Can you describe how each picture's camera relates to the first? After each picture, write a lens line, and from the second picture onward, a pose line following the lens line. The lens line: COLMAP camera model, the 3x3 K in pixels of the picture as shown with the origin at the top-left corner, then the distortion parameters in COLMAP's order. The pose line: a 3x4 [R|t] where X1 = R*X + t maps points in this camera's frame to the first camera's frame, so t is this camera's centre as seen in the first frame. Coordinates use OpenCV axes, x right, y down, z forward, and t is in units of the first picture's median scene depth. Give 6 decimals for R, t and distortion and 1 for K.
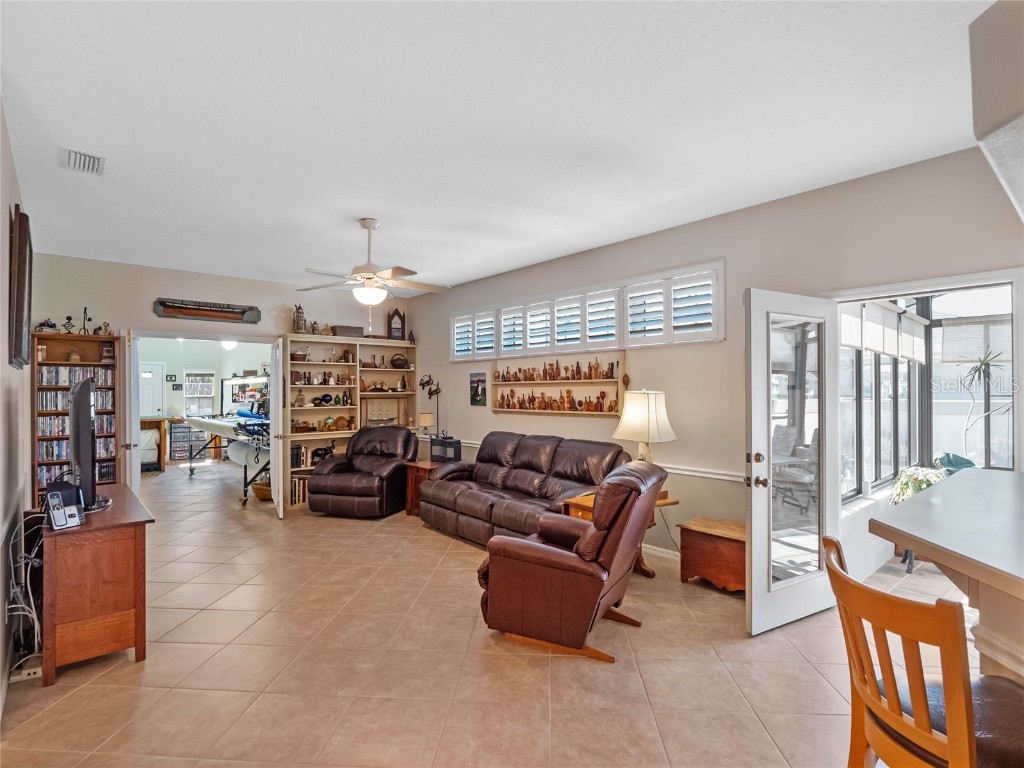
lens RADIAL K [[530.3, 0, 512.6], [0, 530.3, 393.1], [0, 0, 1]] dist [0.000471, -0.000714]
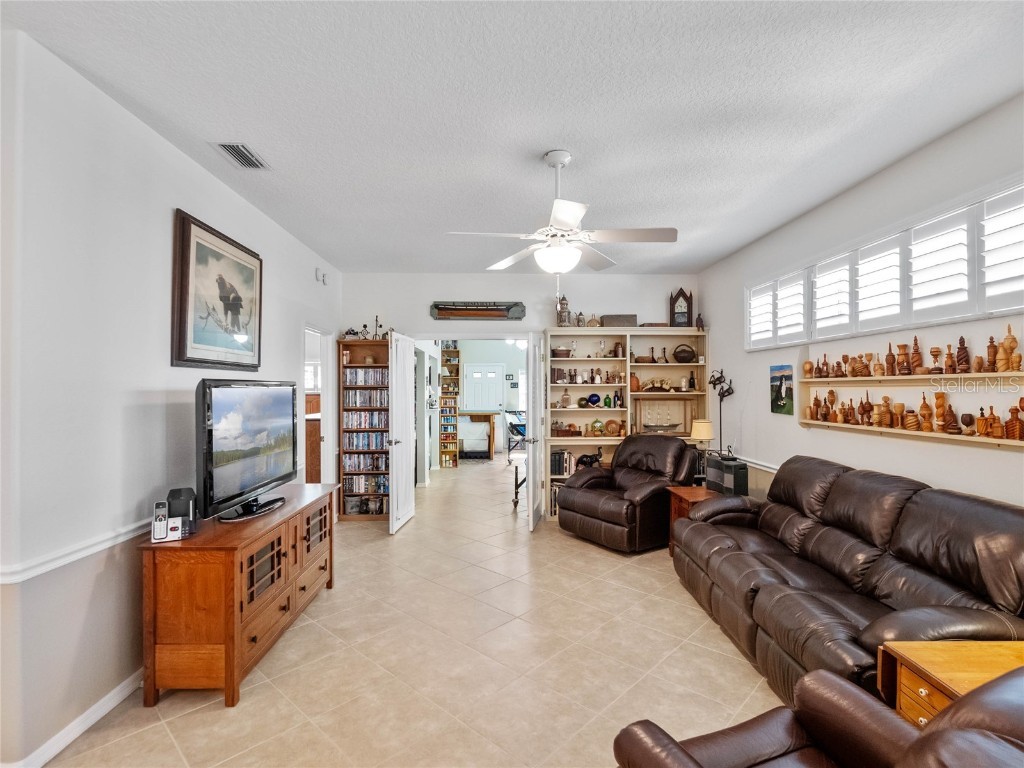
lens RADIAL K [[501.5, 0, 510.1], [0, 501.5, 386.9], [0, 0, 1]] dist [-0.013688, -0.000497]
pose [[0.775374, 0.001737, -0.631500, 0.071146], [-0.005167, 0.999980, -0.003594, -0.006547], [0.631481, 0.006050, 0.775367, 0.291181]]
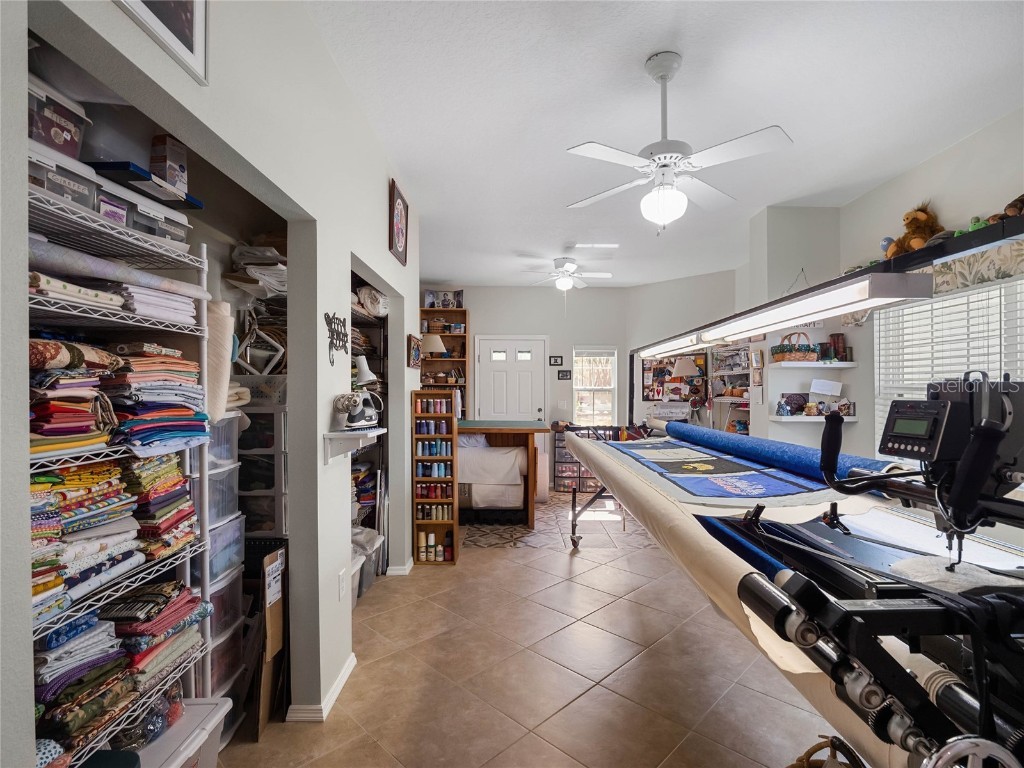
lens RADIAL K [[501.5, 0, 510.1], [0, 501.5, 386.9], [0, 0, 1]] dist [-0.013688, -0.000497]
pose [[0.755513, 0.006857, -0.655097, -0.515684], [-0.012495, 0.999914, -0.003944, 0.011734], [0.655014, 0.011165, 0.755534, 0.904080]]
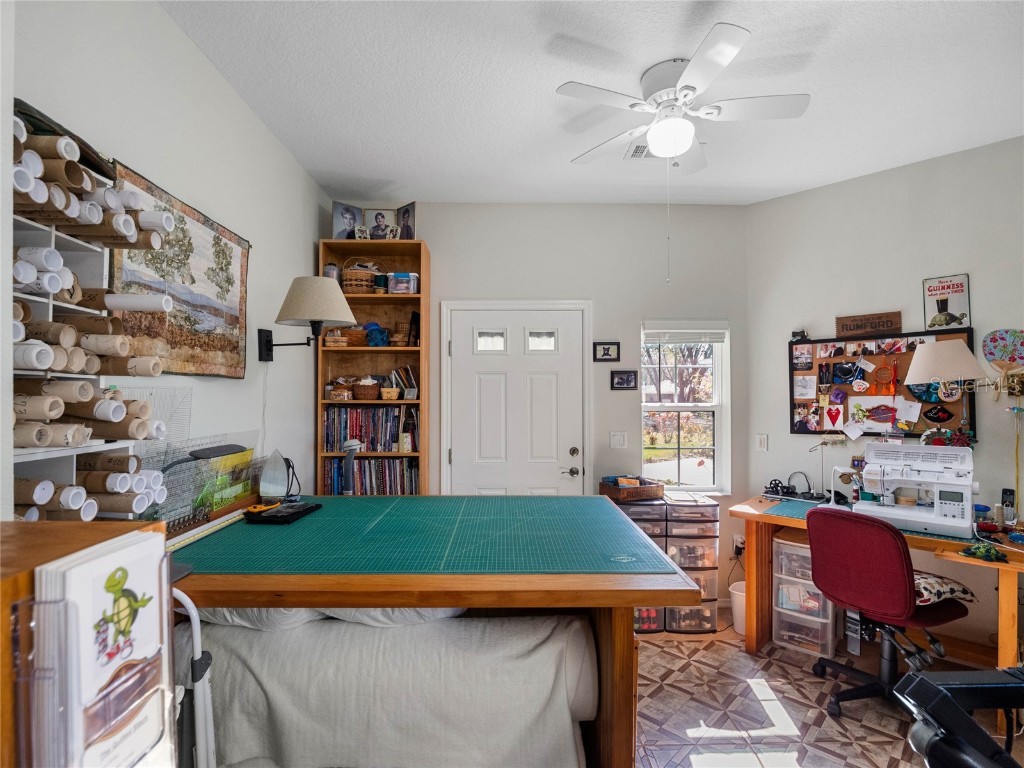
lens RADIAL K [[501.5, 0, 510.1], [0, 501.5, 386.9], [0, 0, 1]] dist [-0.013688, -0.000497]
pose [[0.768966, -0.007428, -0.639247, -0.888265], [-0.004984, 0.999832, -0.017613, -0.002673], [0.639270, 0.016730, 0.768800, 1.310583]]
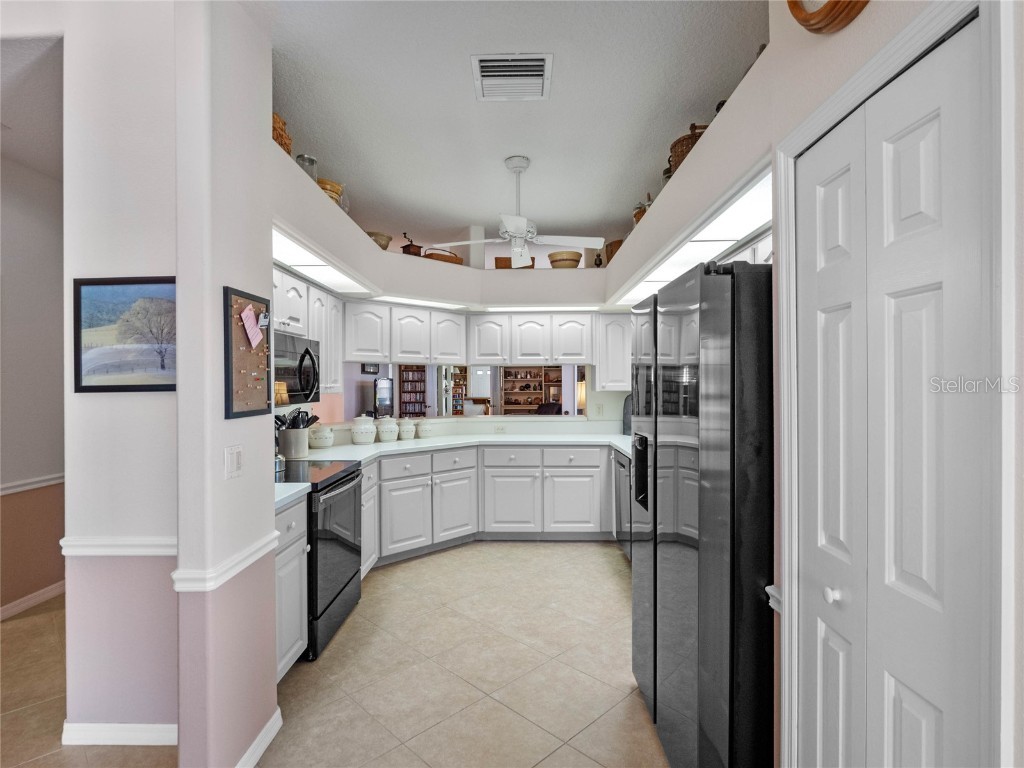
lens RADIAL K [[530.3, 0, 512.6], [0, 530.3, 393.1], [0, 0, 1]] dist [0.000471, -0.000714]
pose [[0.747752, 0.012745, -0.663856, 0.822617], [-0.001369, 0.999843, 0.017652, 0.001657], [0.663977, -0.012291, 0.747652, -0.351050]]
